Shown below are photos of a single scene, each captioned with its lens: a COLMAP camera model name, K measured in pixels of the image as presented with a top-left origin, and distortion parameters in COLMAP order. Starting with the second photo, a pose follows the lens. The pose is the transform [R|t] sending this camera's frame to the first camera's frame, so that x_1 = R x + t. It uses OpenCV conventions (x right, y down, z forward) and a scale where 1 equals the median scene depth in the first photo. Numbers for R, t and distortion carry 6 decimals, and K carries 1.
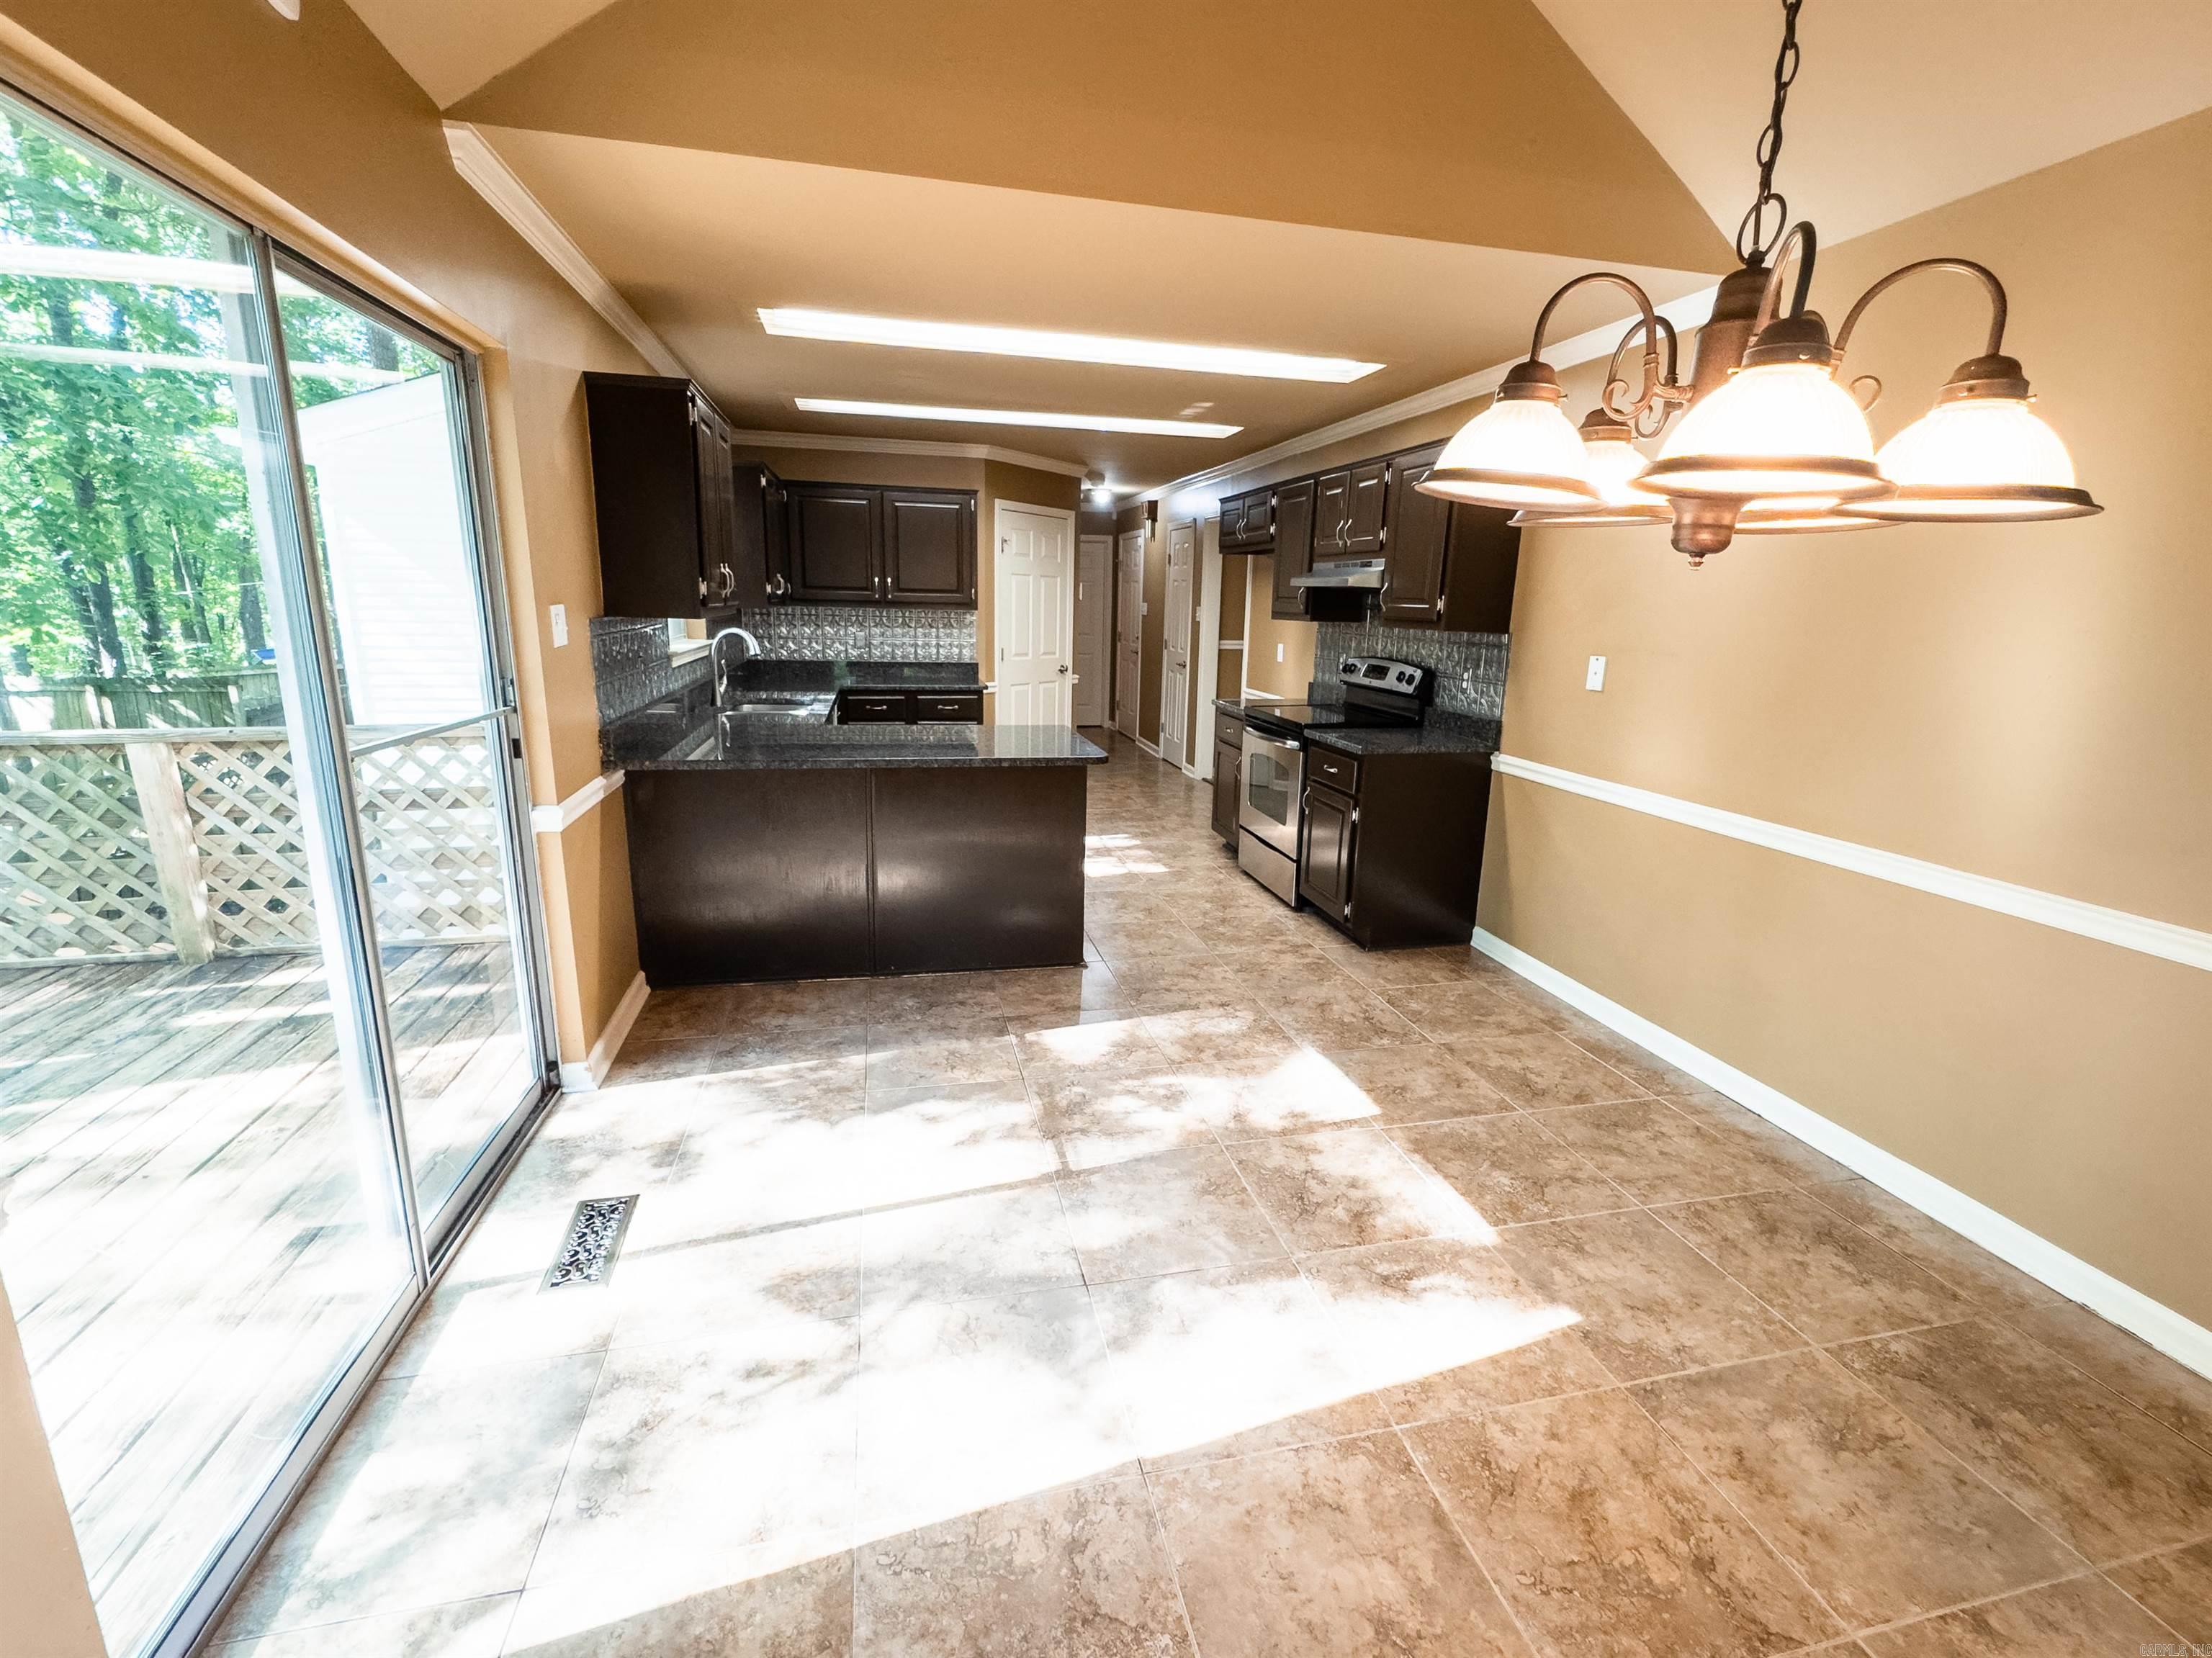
lens RADIAL K [[933.9, 0, 1101.0], [0, 933.9, 813.0], [0, 0, 1]] dist [-0.001128, -0.000011]
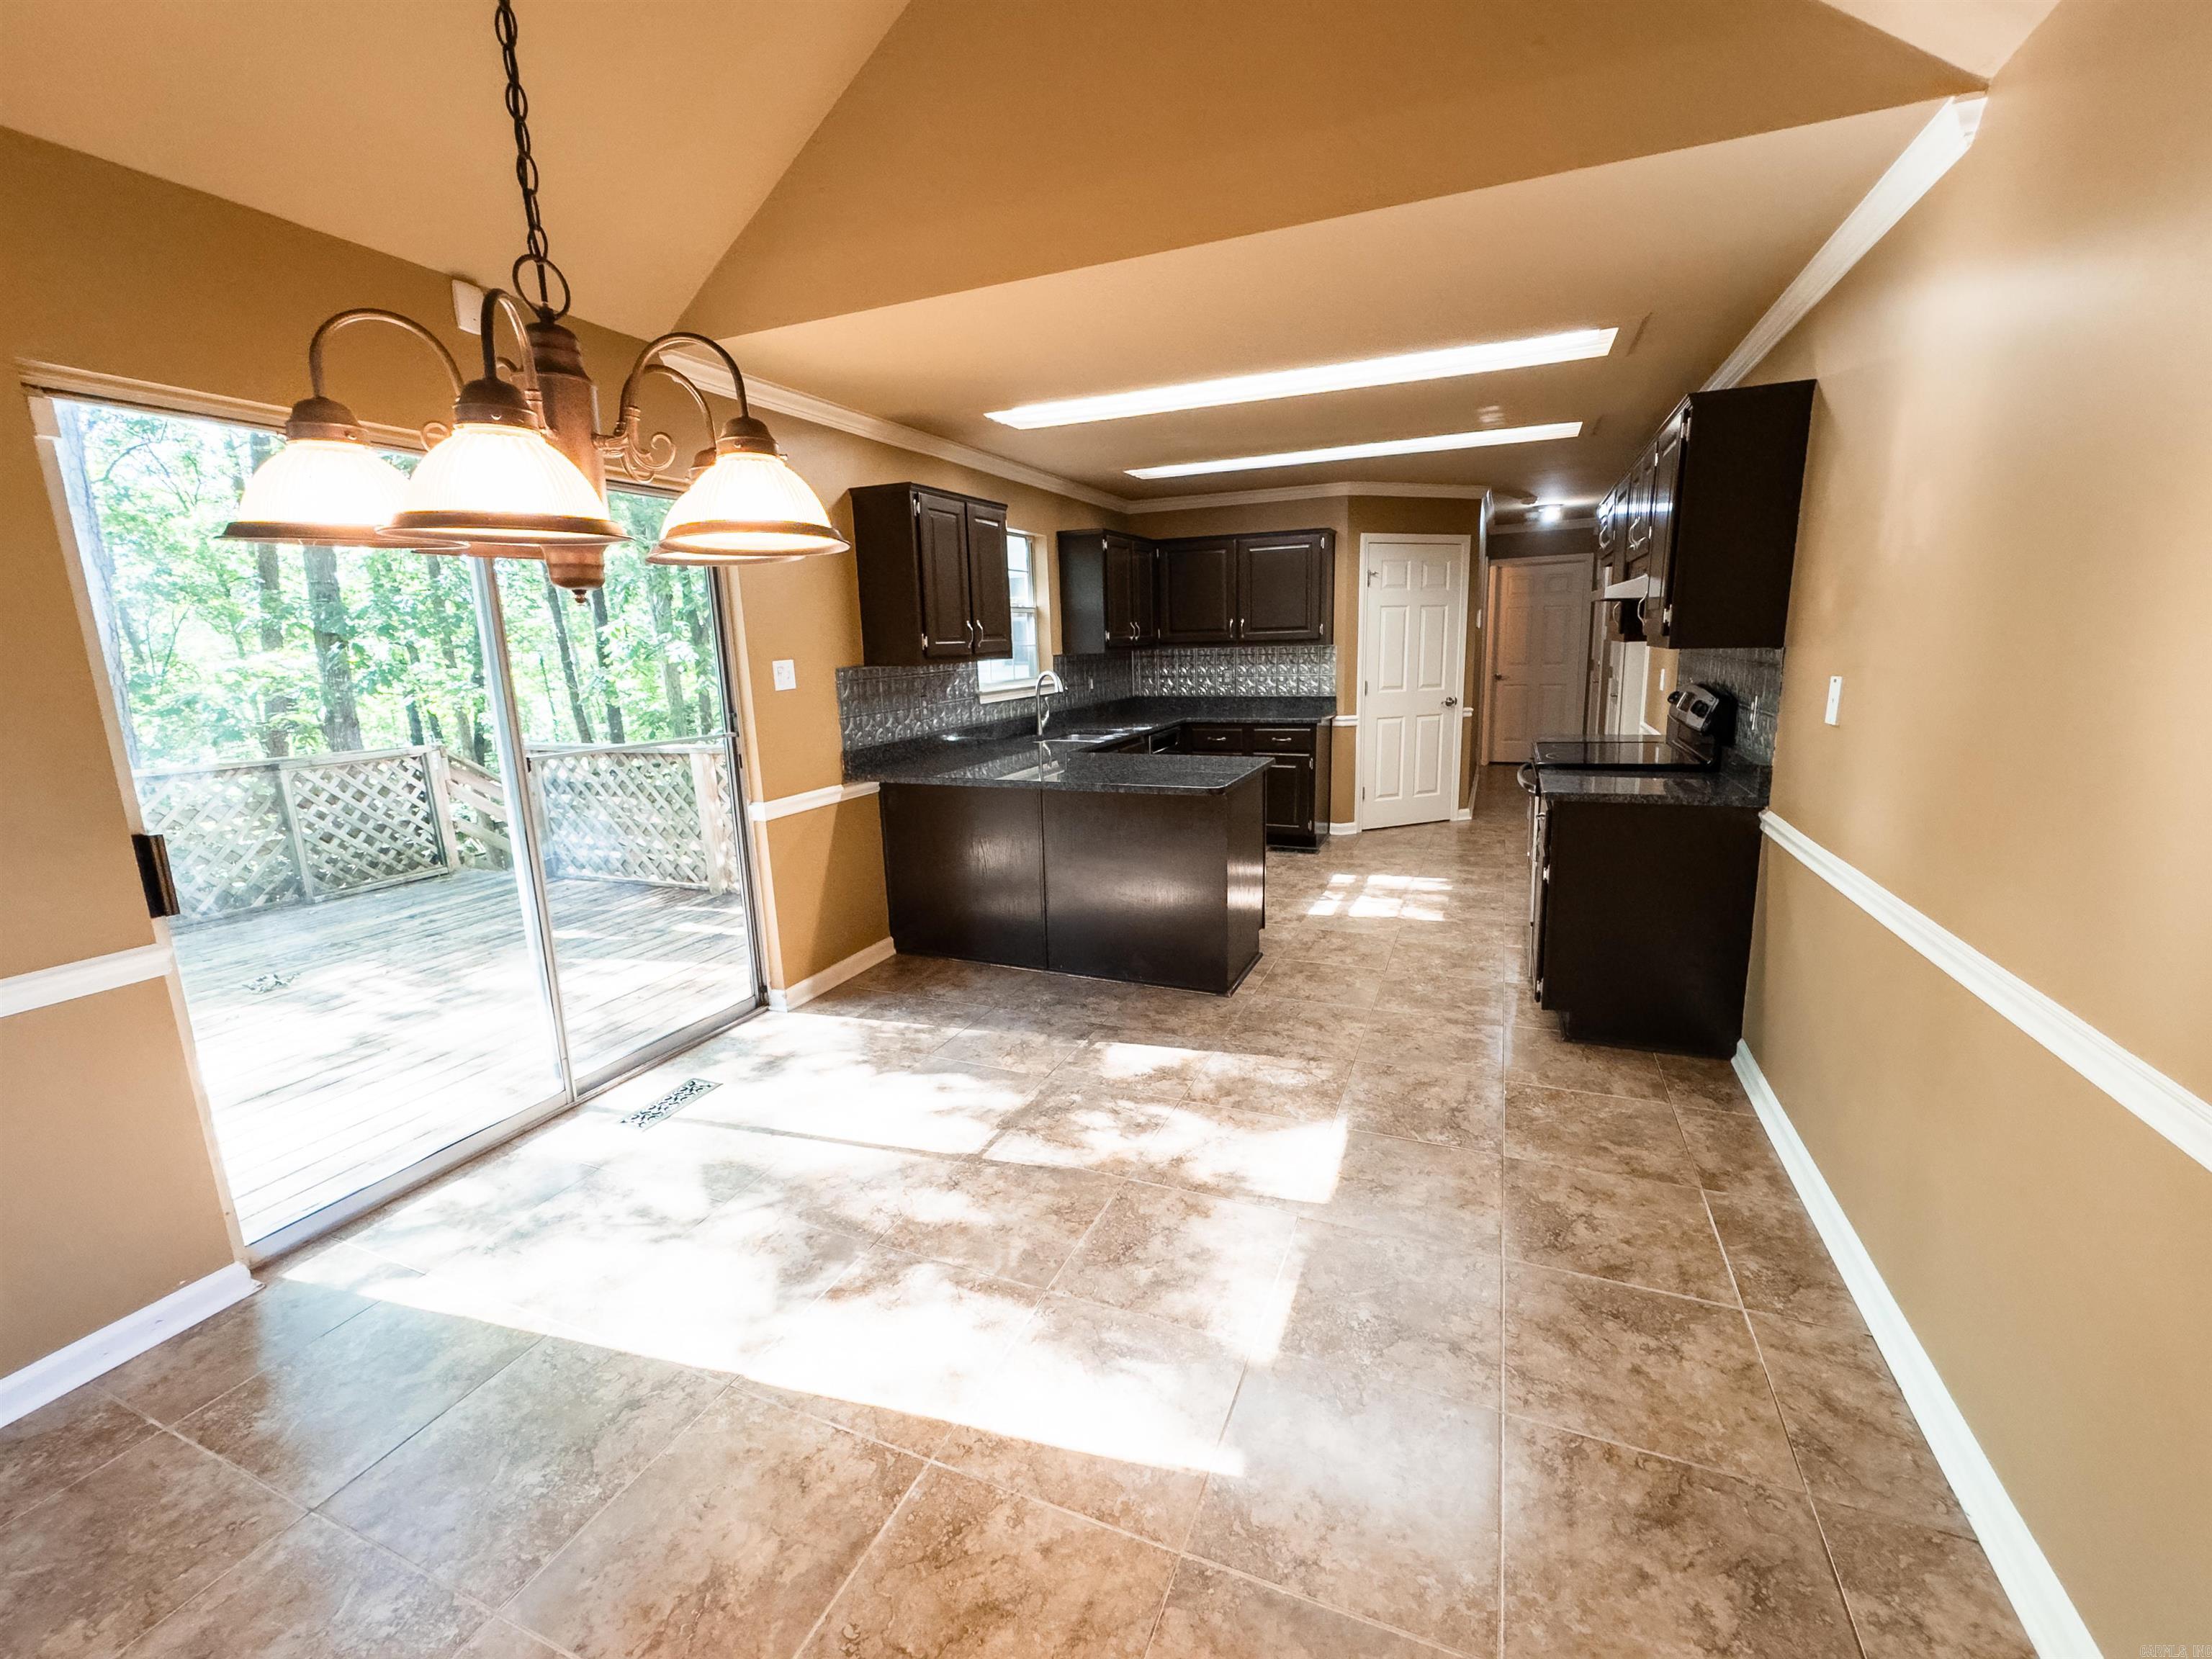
lens RADIAL K [[895.0, 0, 1114.9], [0, 895.0, 822.1], [0, 0, 1]] dist [-0.001338, 0.000367]
pose [[0.822084, 0.065740, -0.565558, 0.512316], [-0.078062, 0.996946, 0.002415, -0.019633], [0.563989, 0.042164, 0.824705, 0.156168]]
